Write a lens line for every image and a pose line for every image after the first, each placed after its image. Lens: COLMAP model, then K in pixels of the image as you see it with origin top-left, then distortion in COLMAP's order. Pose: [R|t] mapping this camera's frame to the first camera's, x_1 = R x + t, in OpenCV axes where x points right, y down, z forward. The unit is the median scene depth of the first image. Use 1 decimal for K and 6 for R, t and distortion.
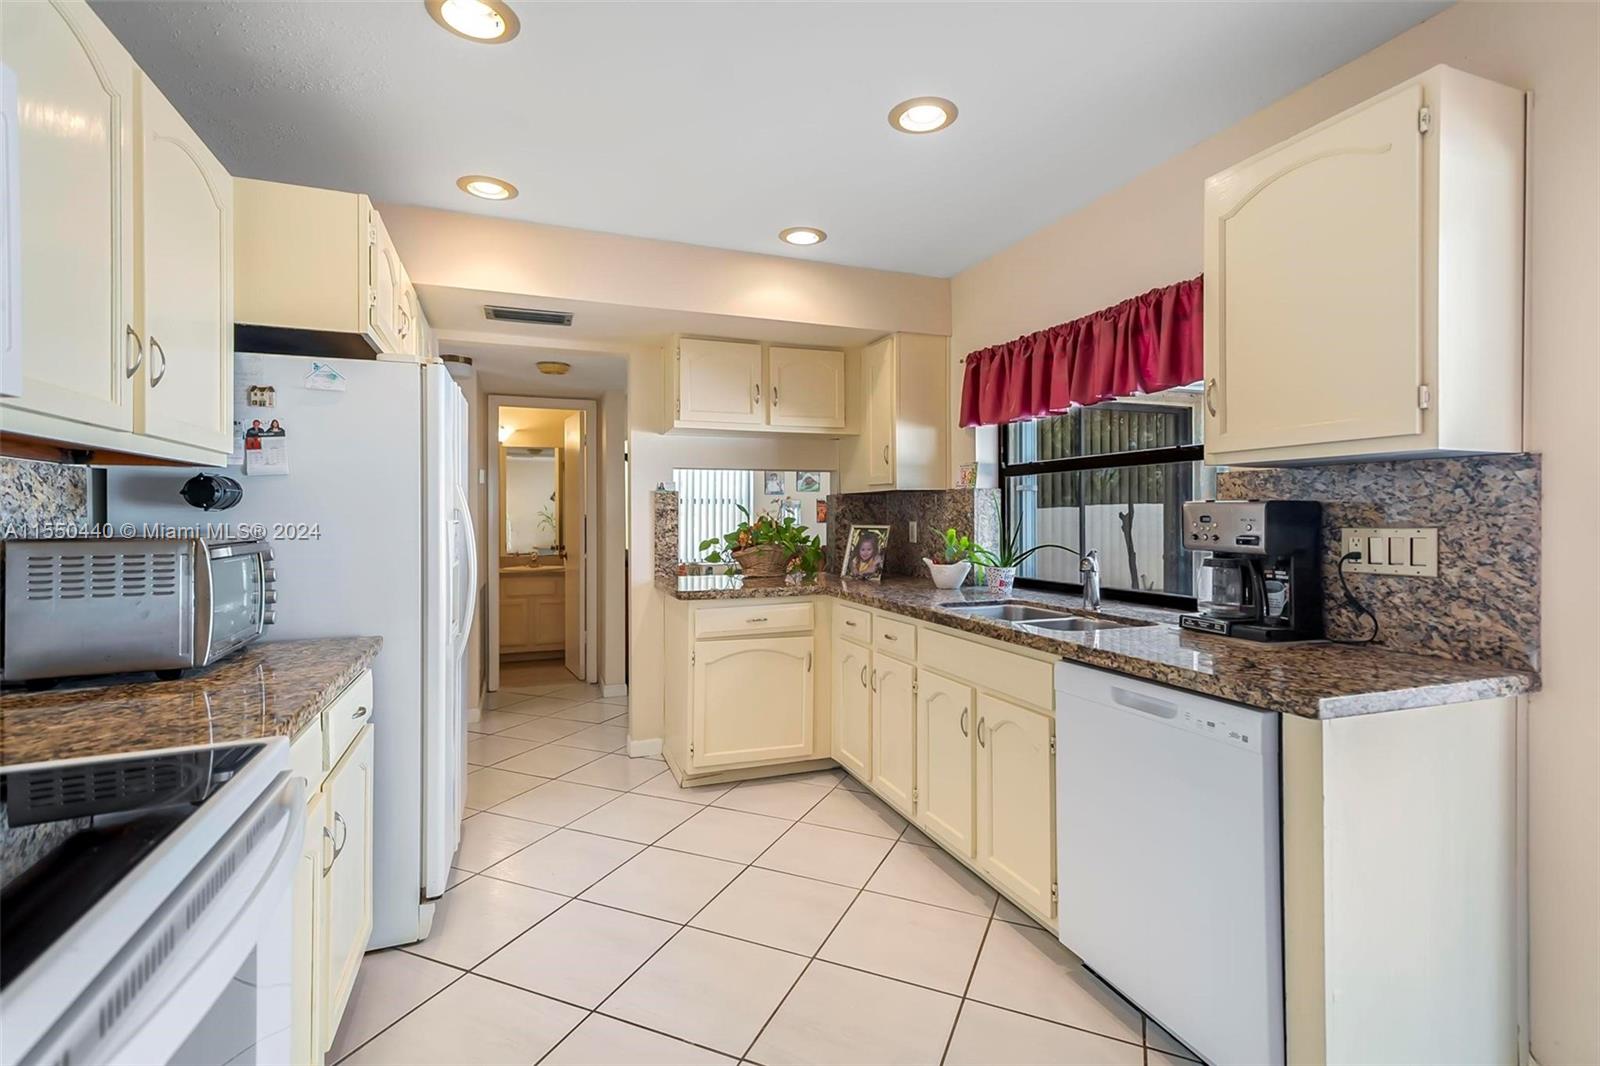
lens RADIAL K [[732.7, 0, 800.8], [0, 732.7, 512.0], [0, 0, 1]] dist [0.020266, 0.001800]
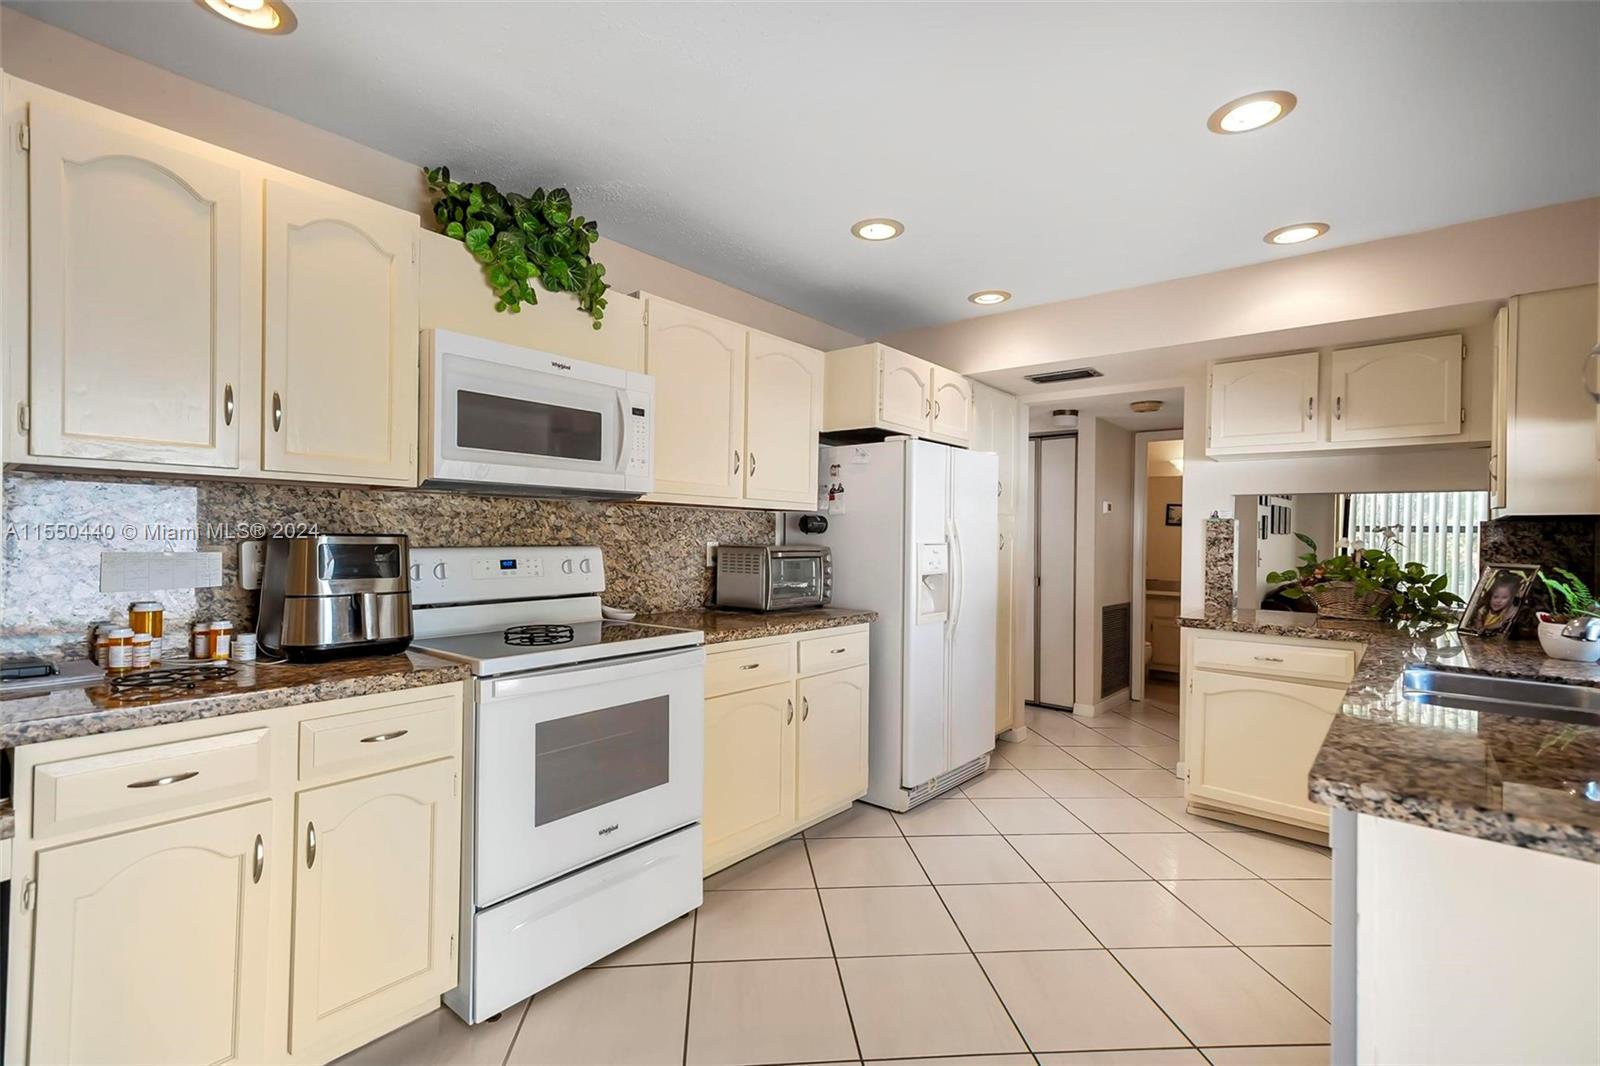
lens RADIAL K [[732.7, 0, 829.3], [0, 732.7, 535.6], [0, 0, 1]] dist [0.020266, 0.001800]
pose [[0.507430, 0.011371, -0.861618, 0.488181], [-0.014400, 0.999885, 0.004715, -0.004520], [0.861572, 0.010015, 0.507536, 0.057931]]
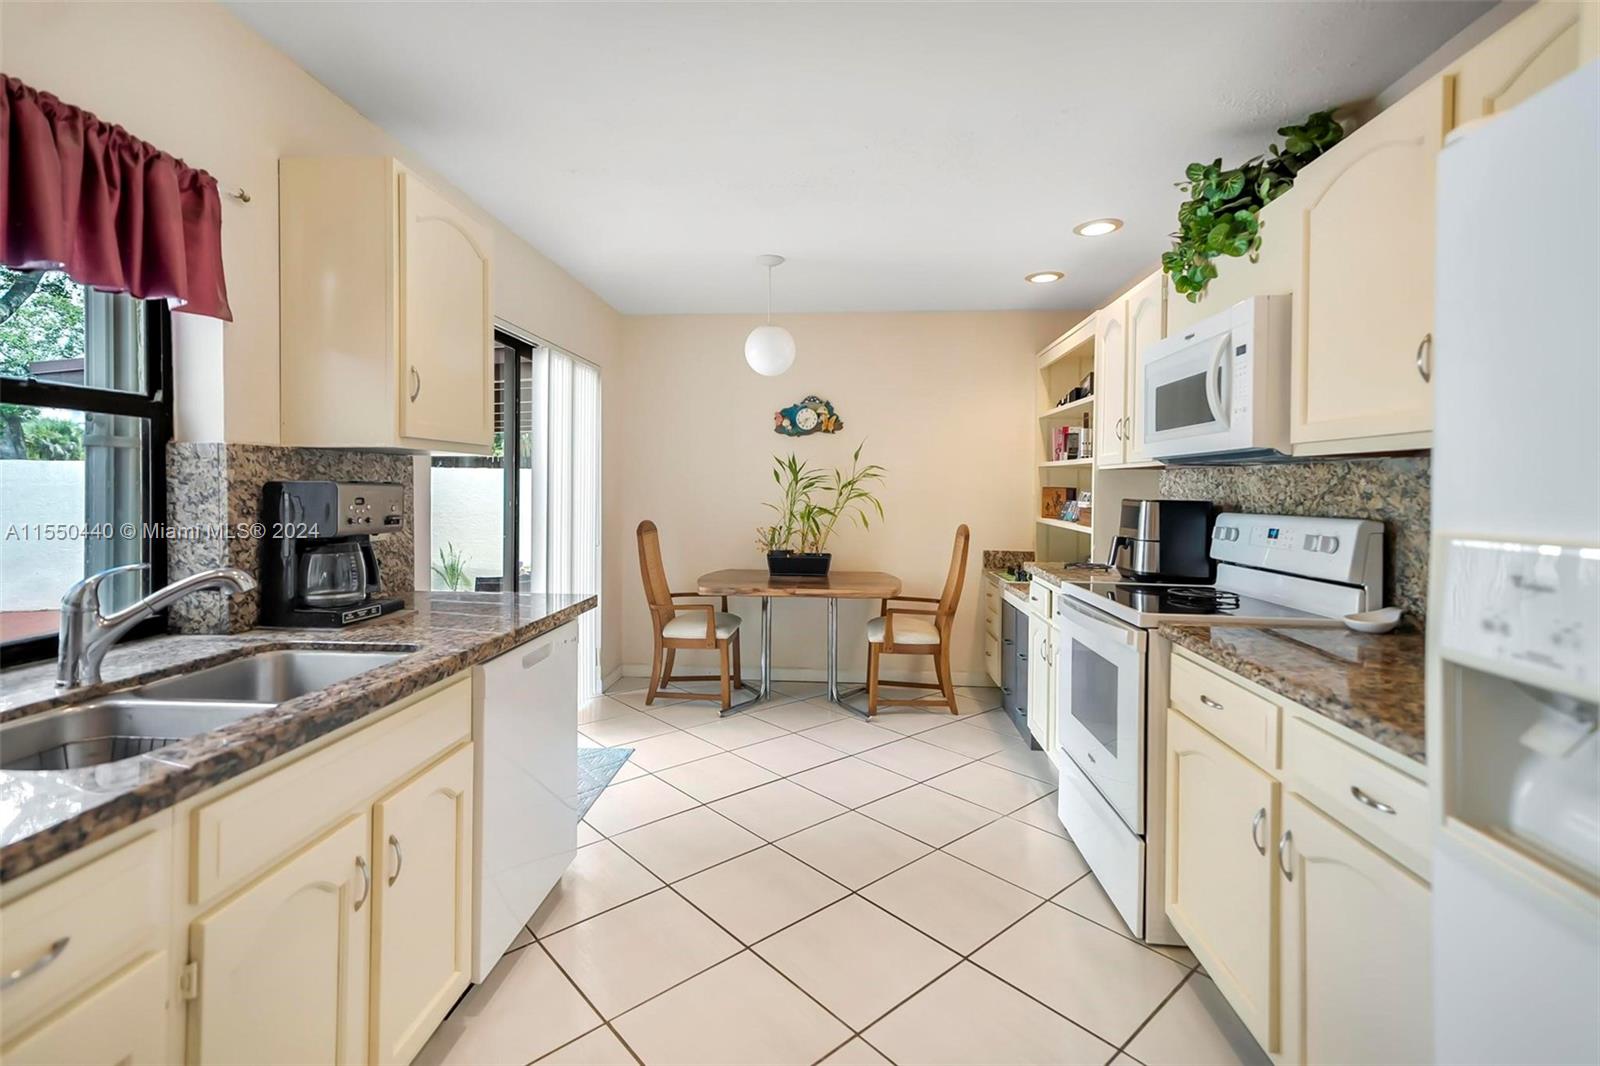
lens RADIAL K [[732.7, 0, 800.3], [0, 732.7, 493.0], [0, 0, 1]] dist [0.020266, 0.001800]
pose [[-0.903844, -0.008269, 0.427782, -0.230380], [-0.007793, 0.999966, 0.002865, -0.005007], [-0.427791, -0.000744, -0.903877, 1.029499]]
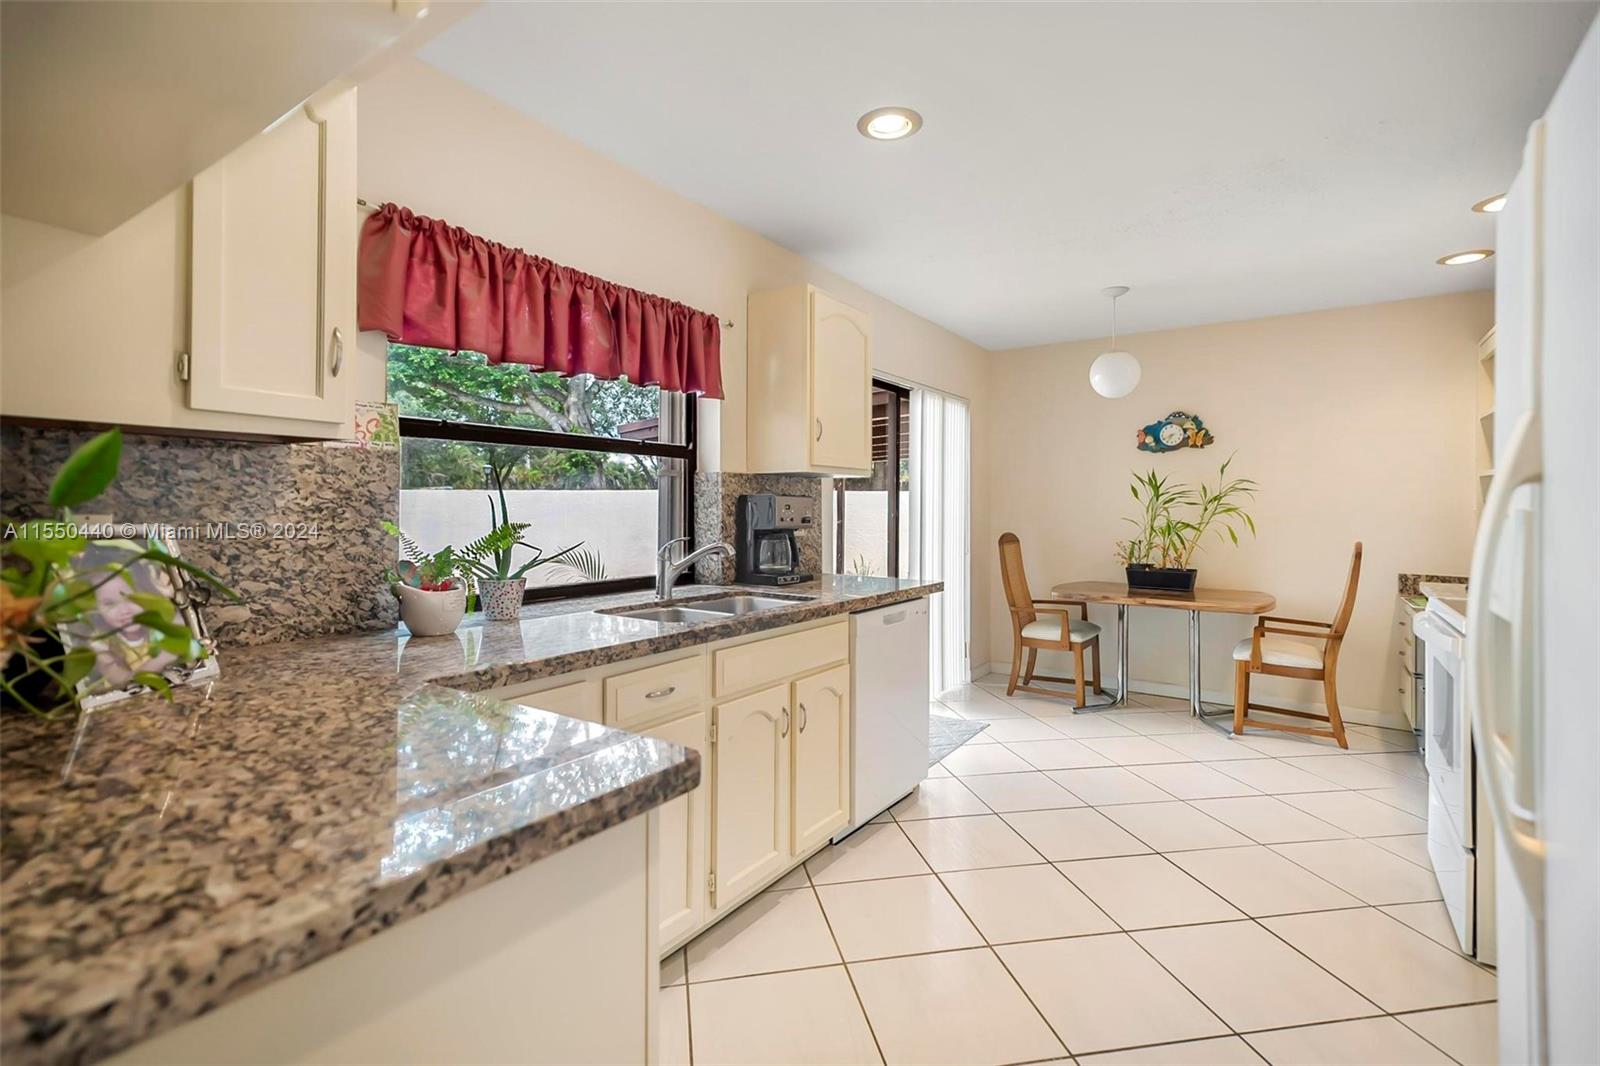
lens RADIAL K [[732.7, 0, 806.6], [0, 732.7, 506.2], [0, 0, 1]] dist [0.020266, 0.001800]
pose [[-0.565948, -0.000040, 0.824441, -0.430826], [-0.008527, 0.999947, -0.005805, 0.010301], [-0.824397, -0.010315, -0.565918, 1.147070]]
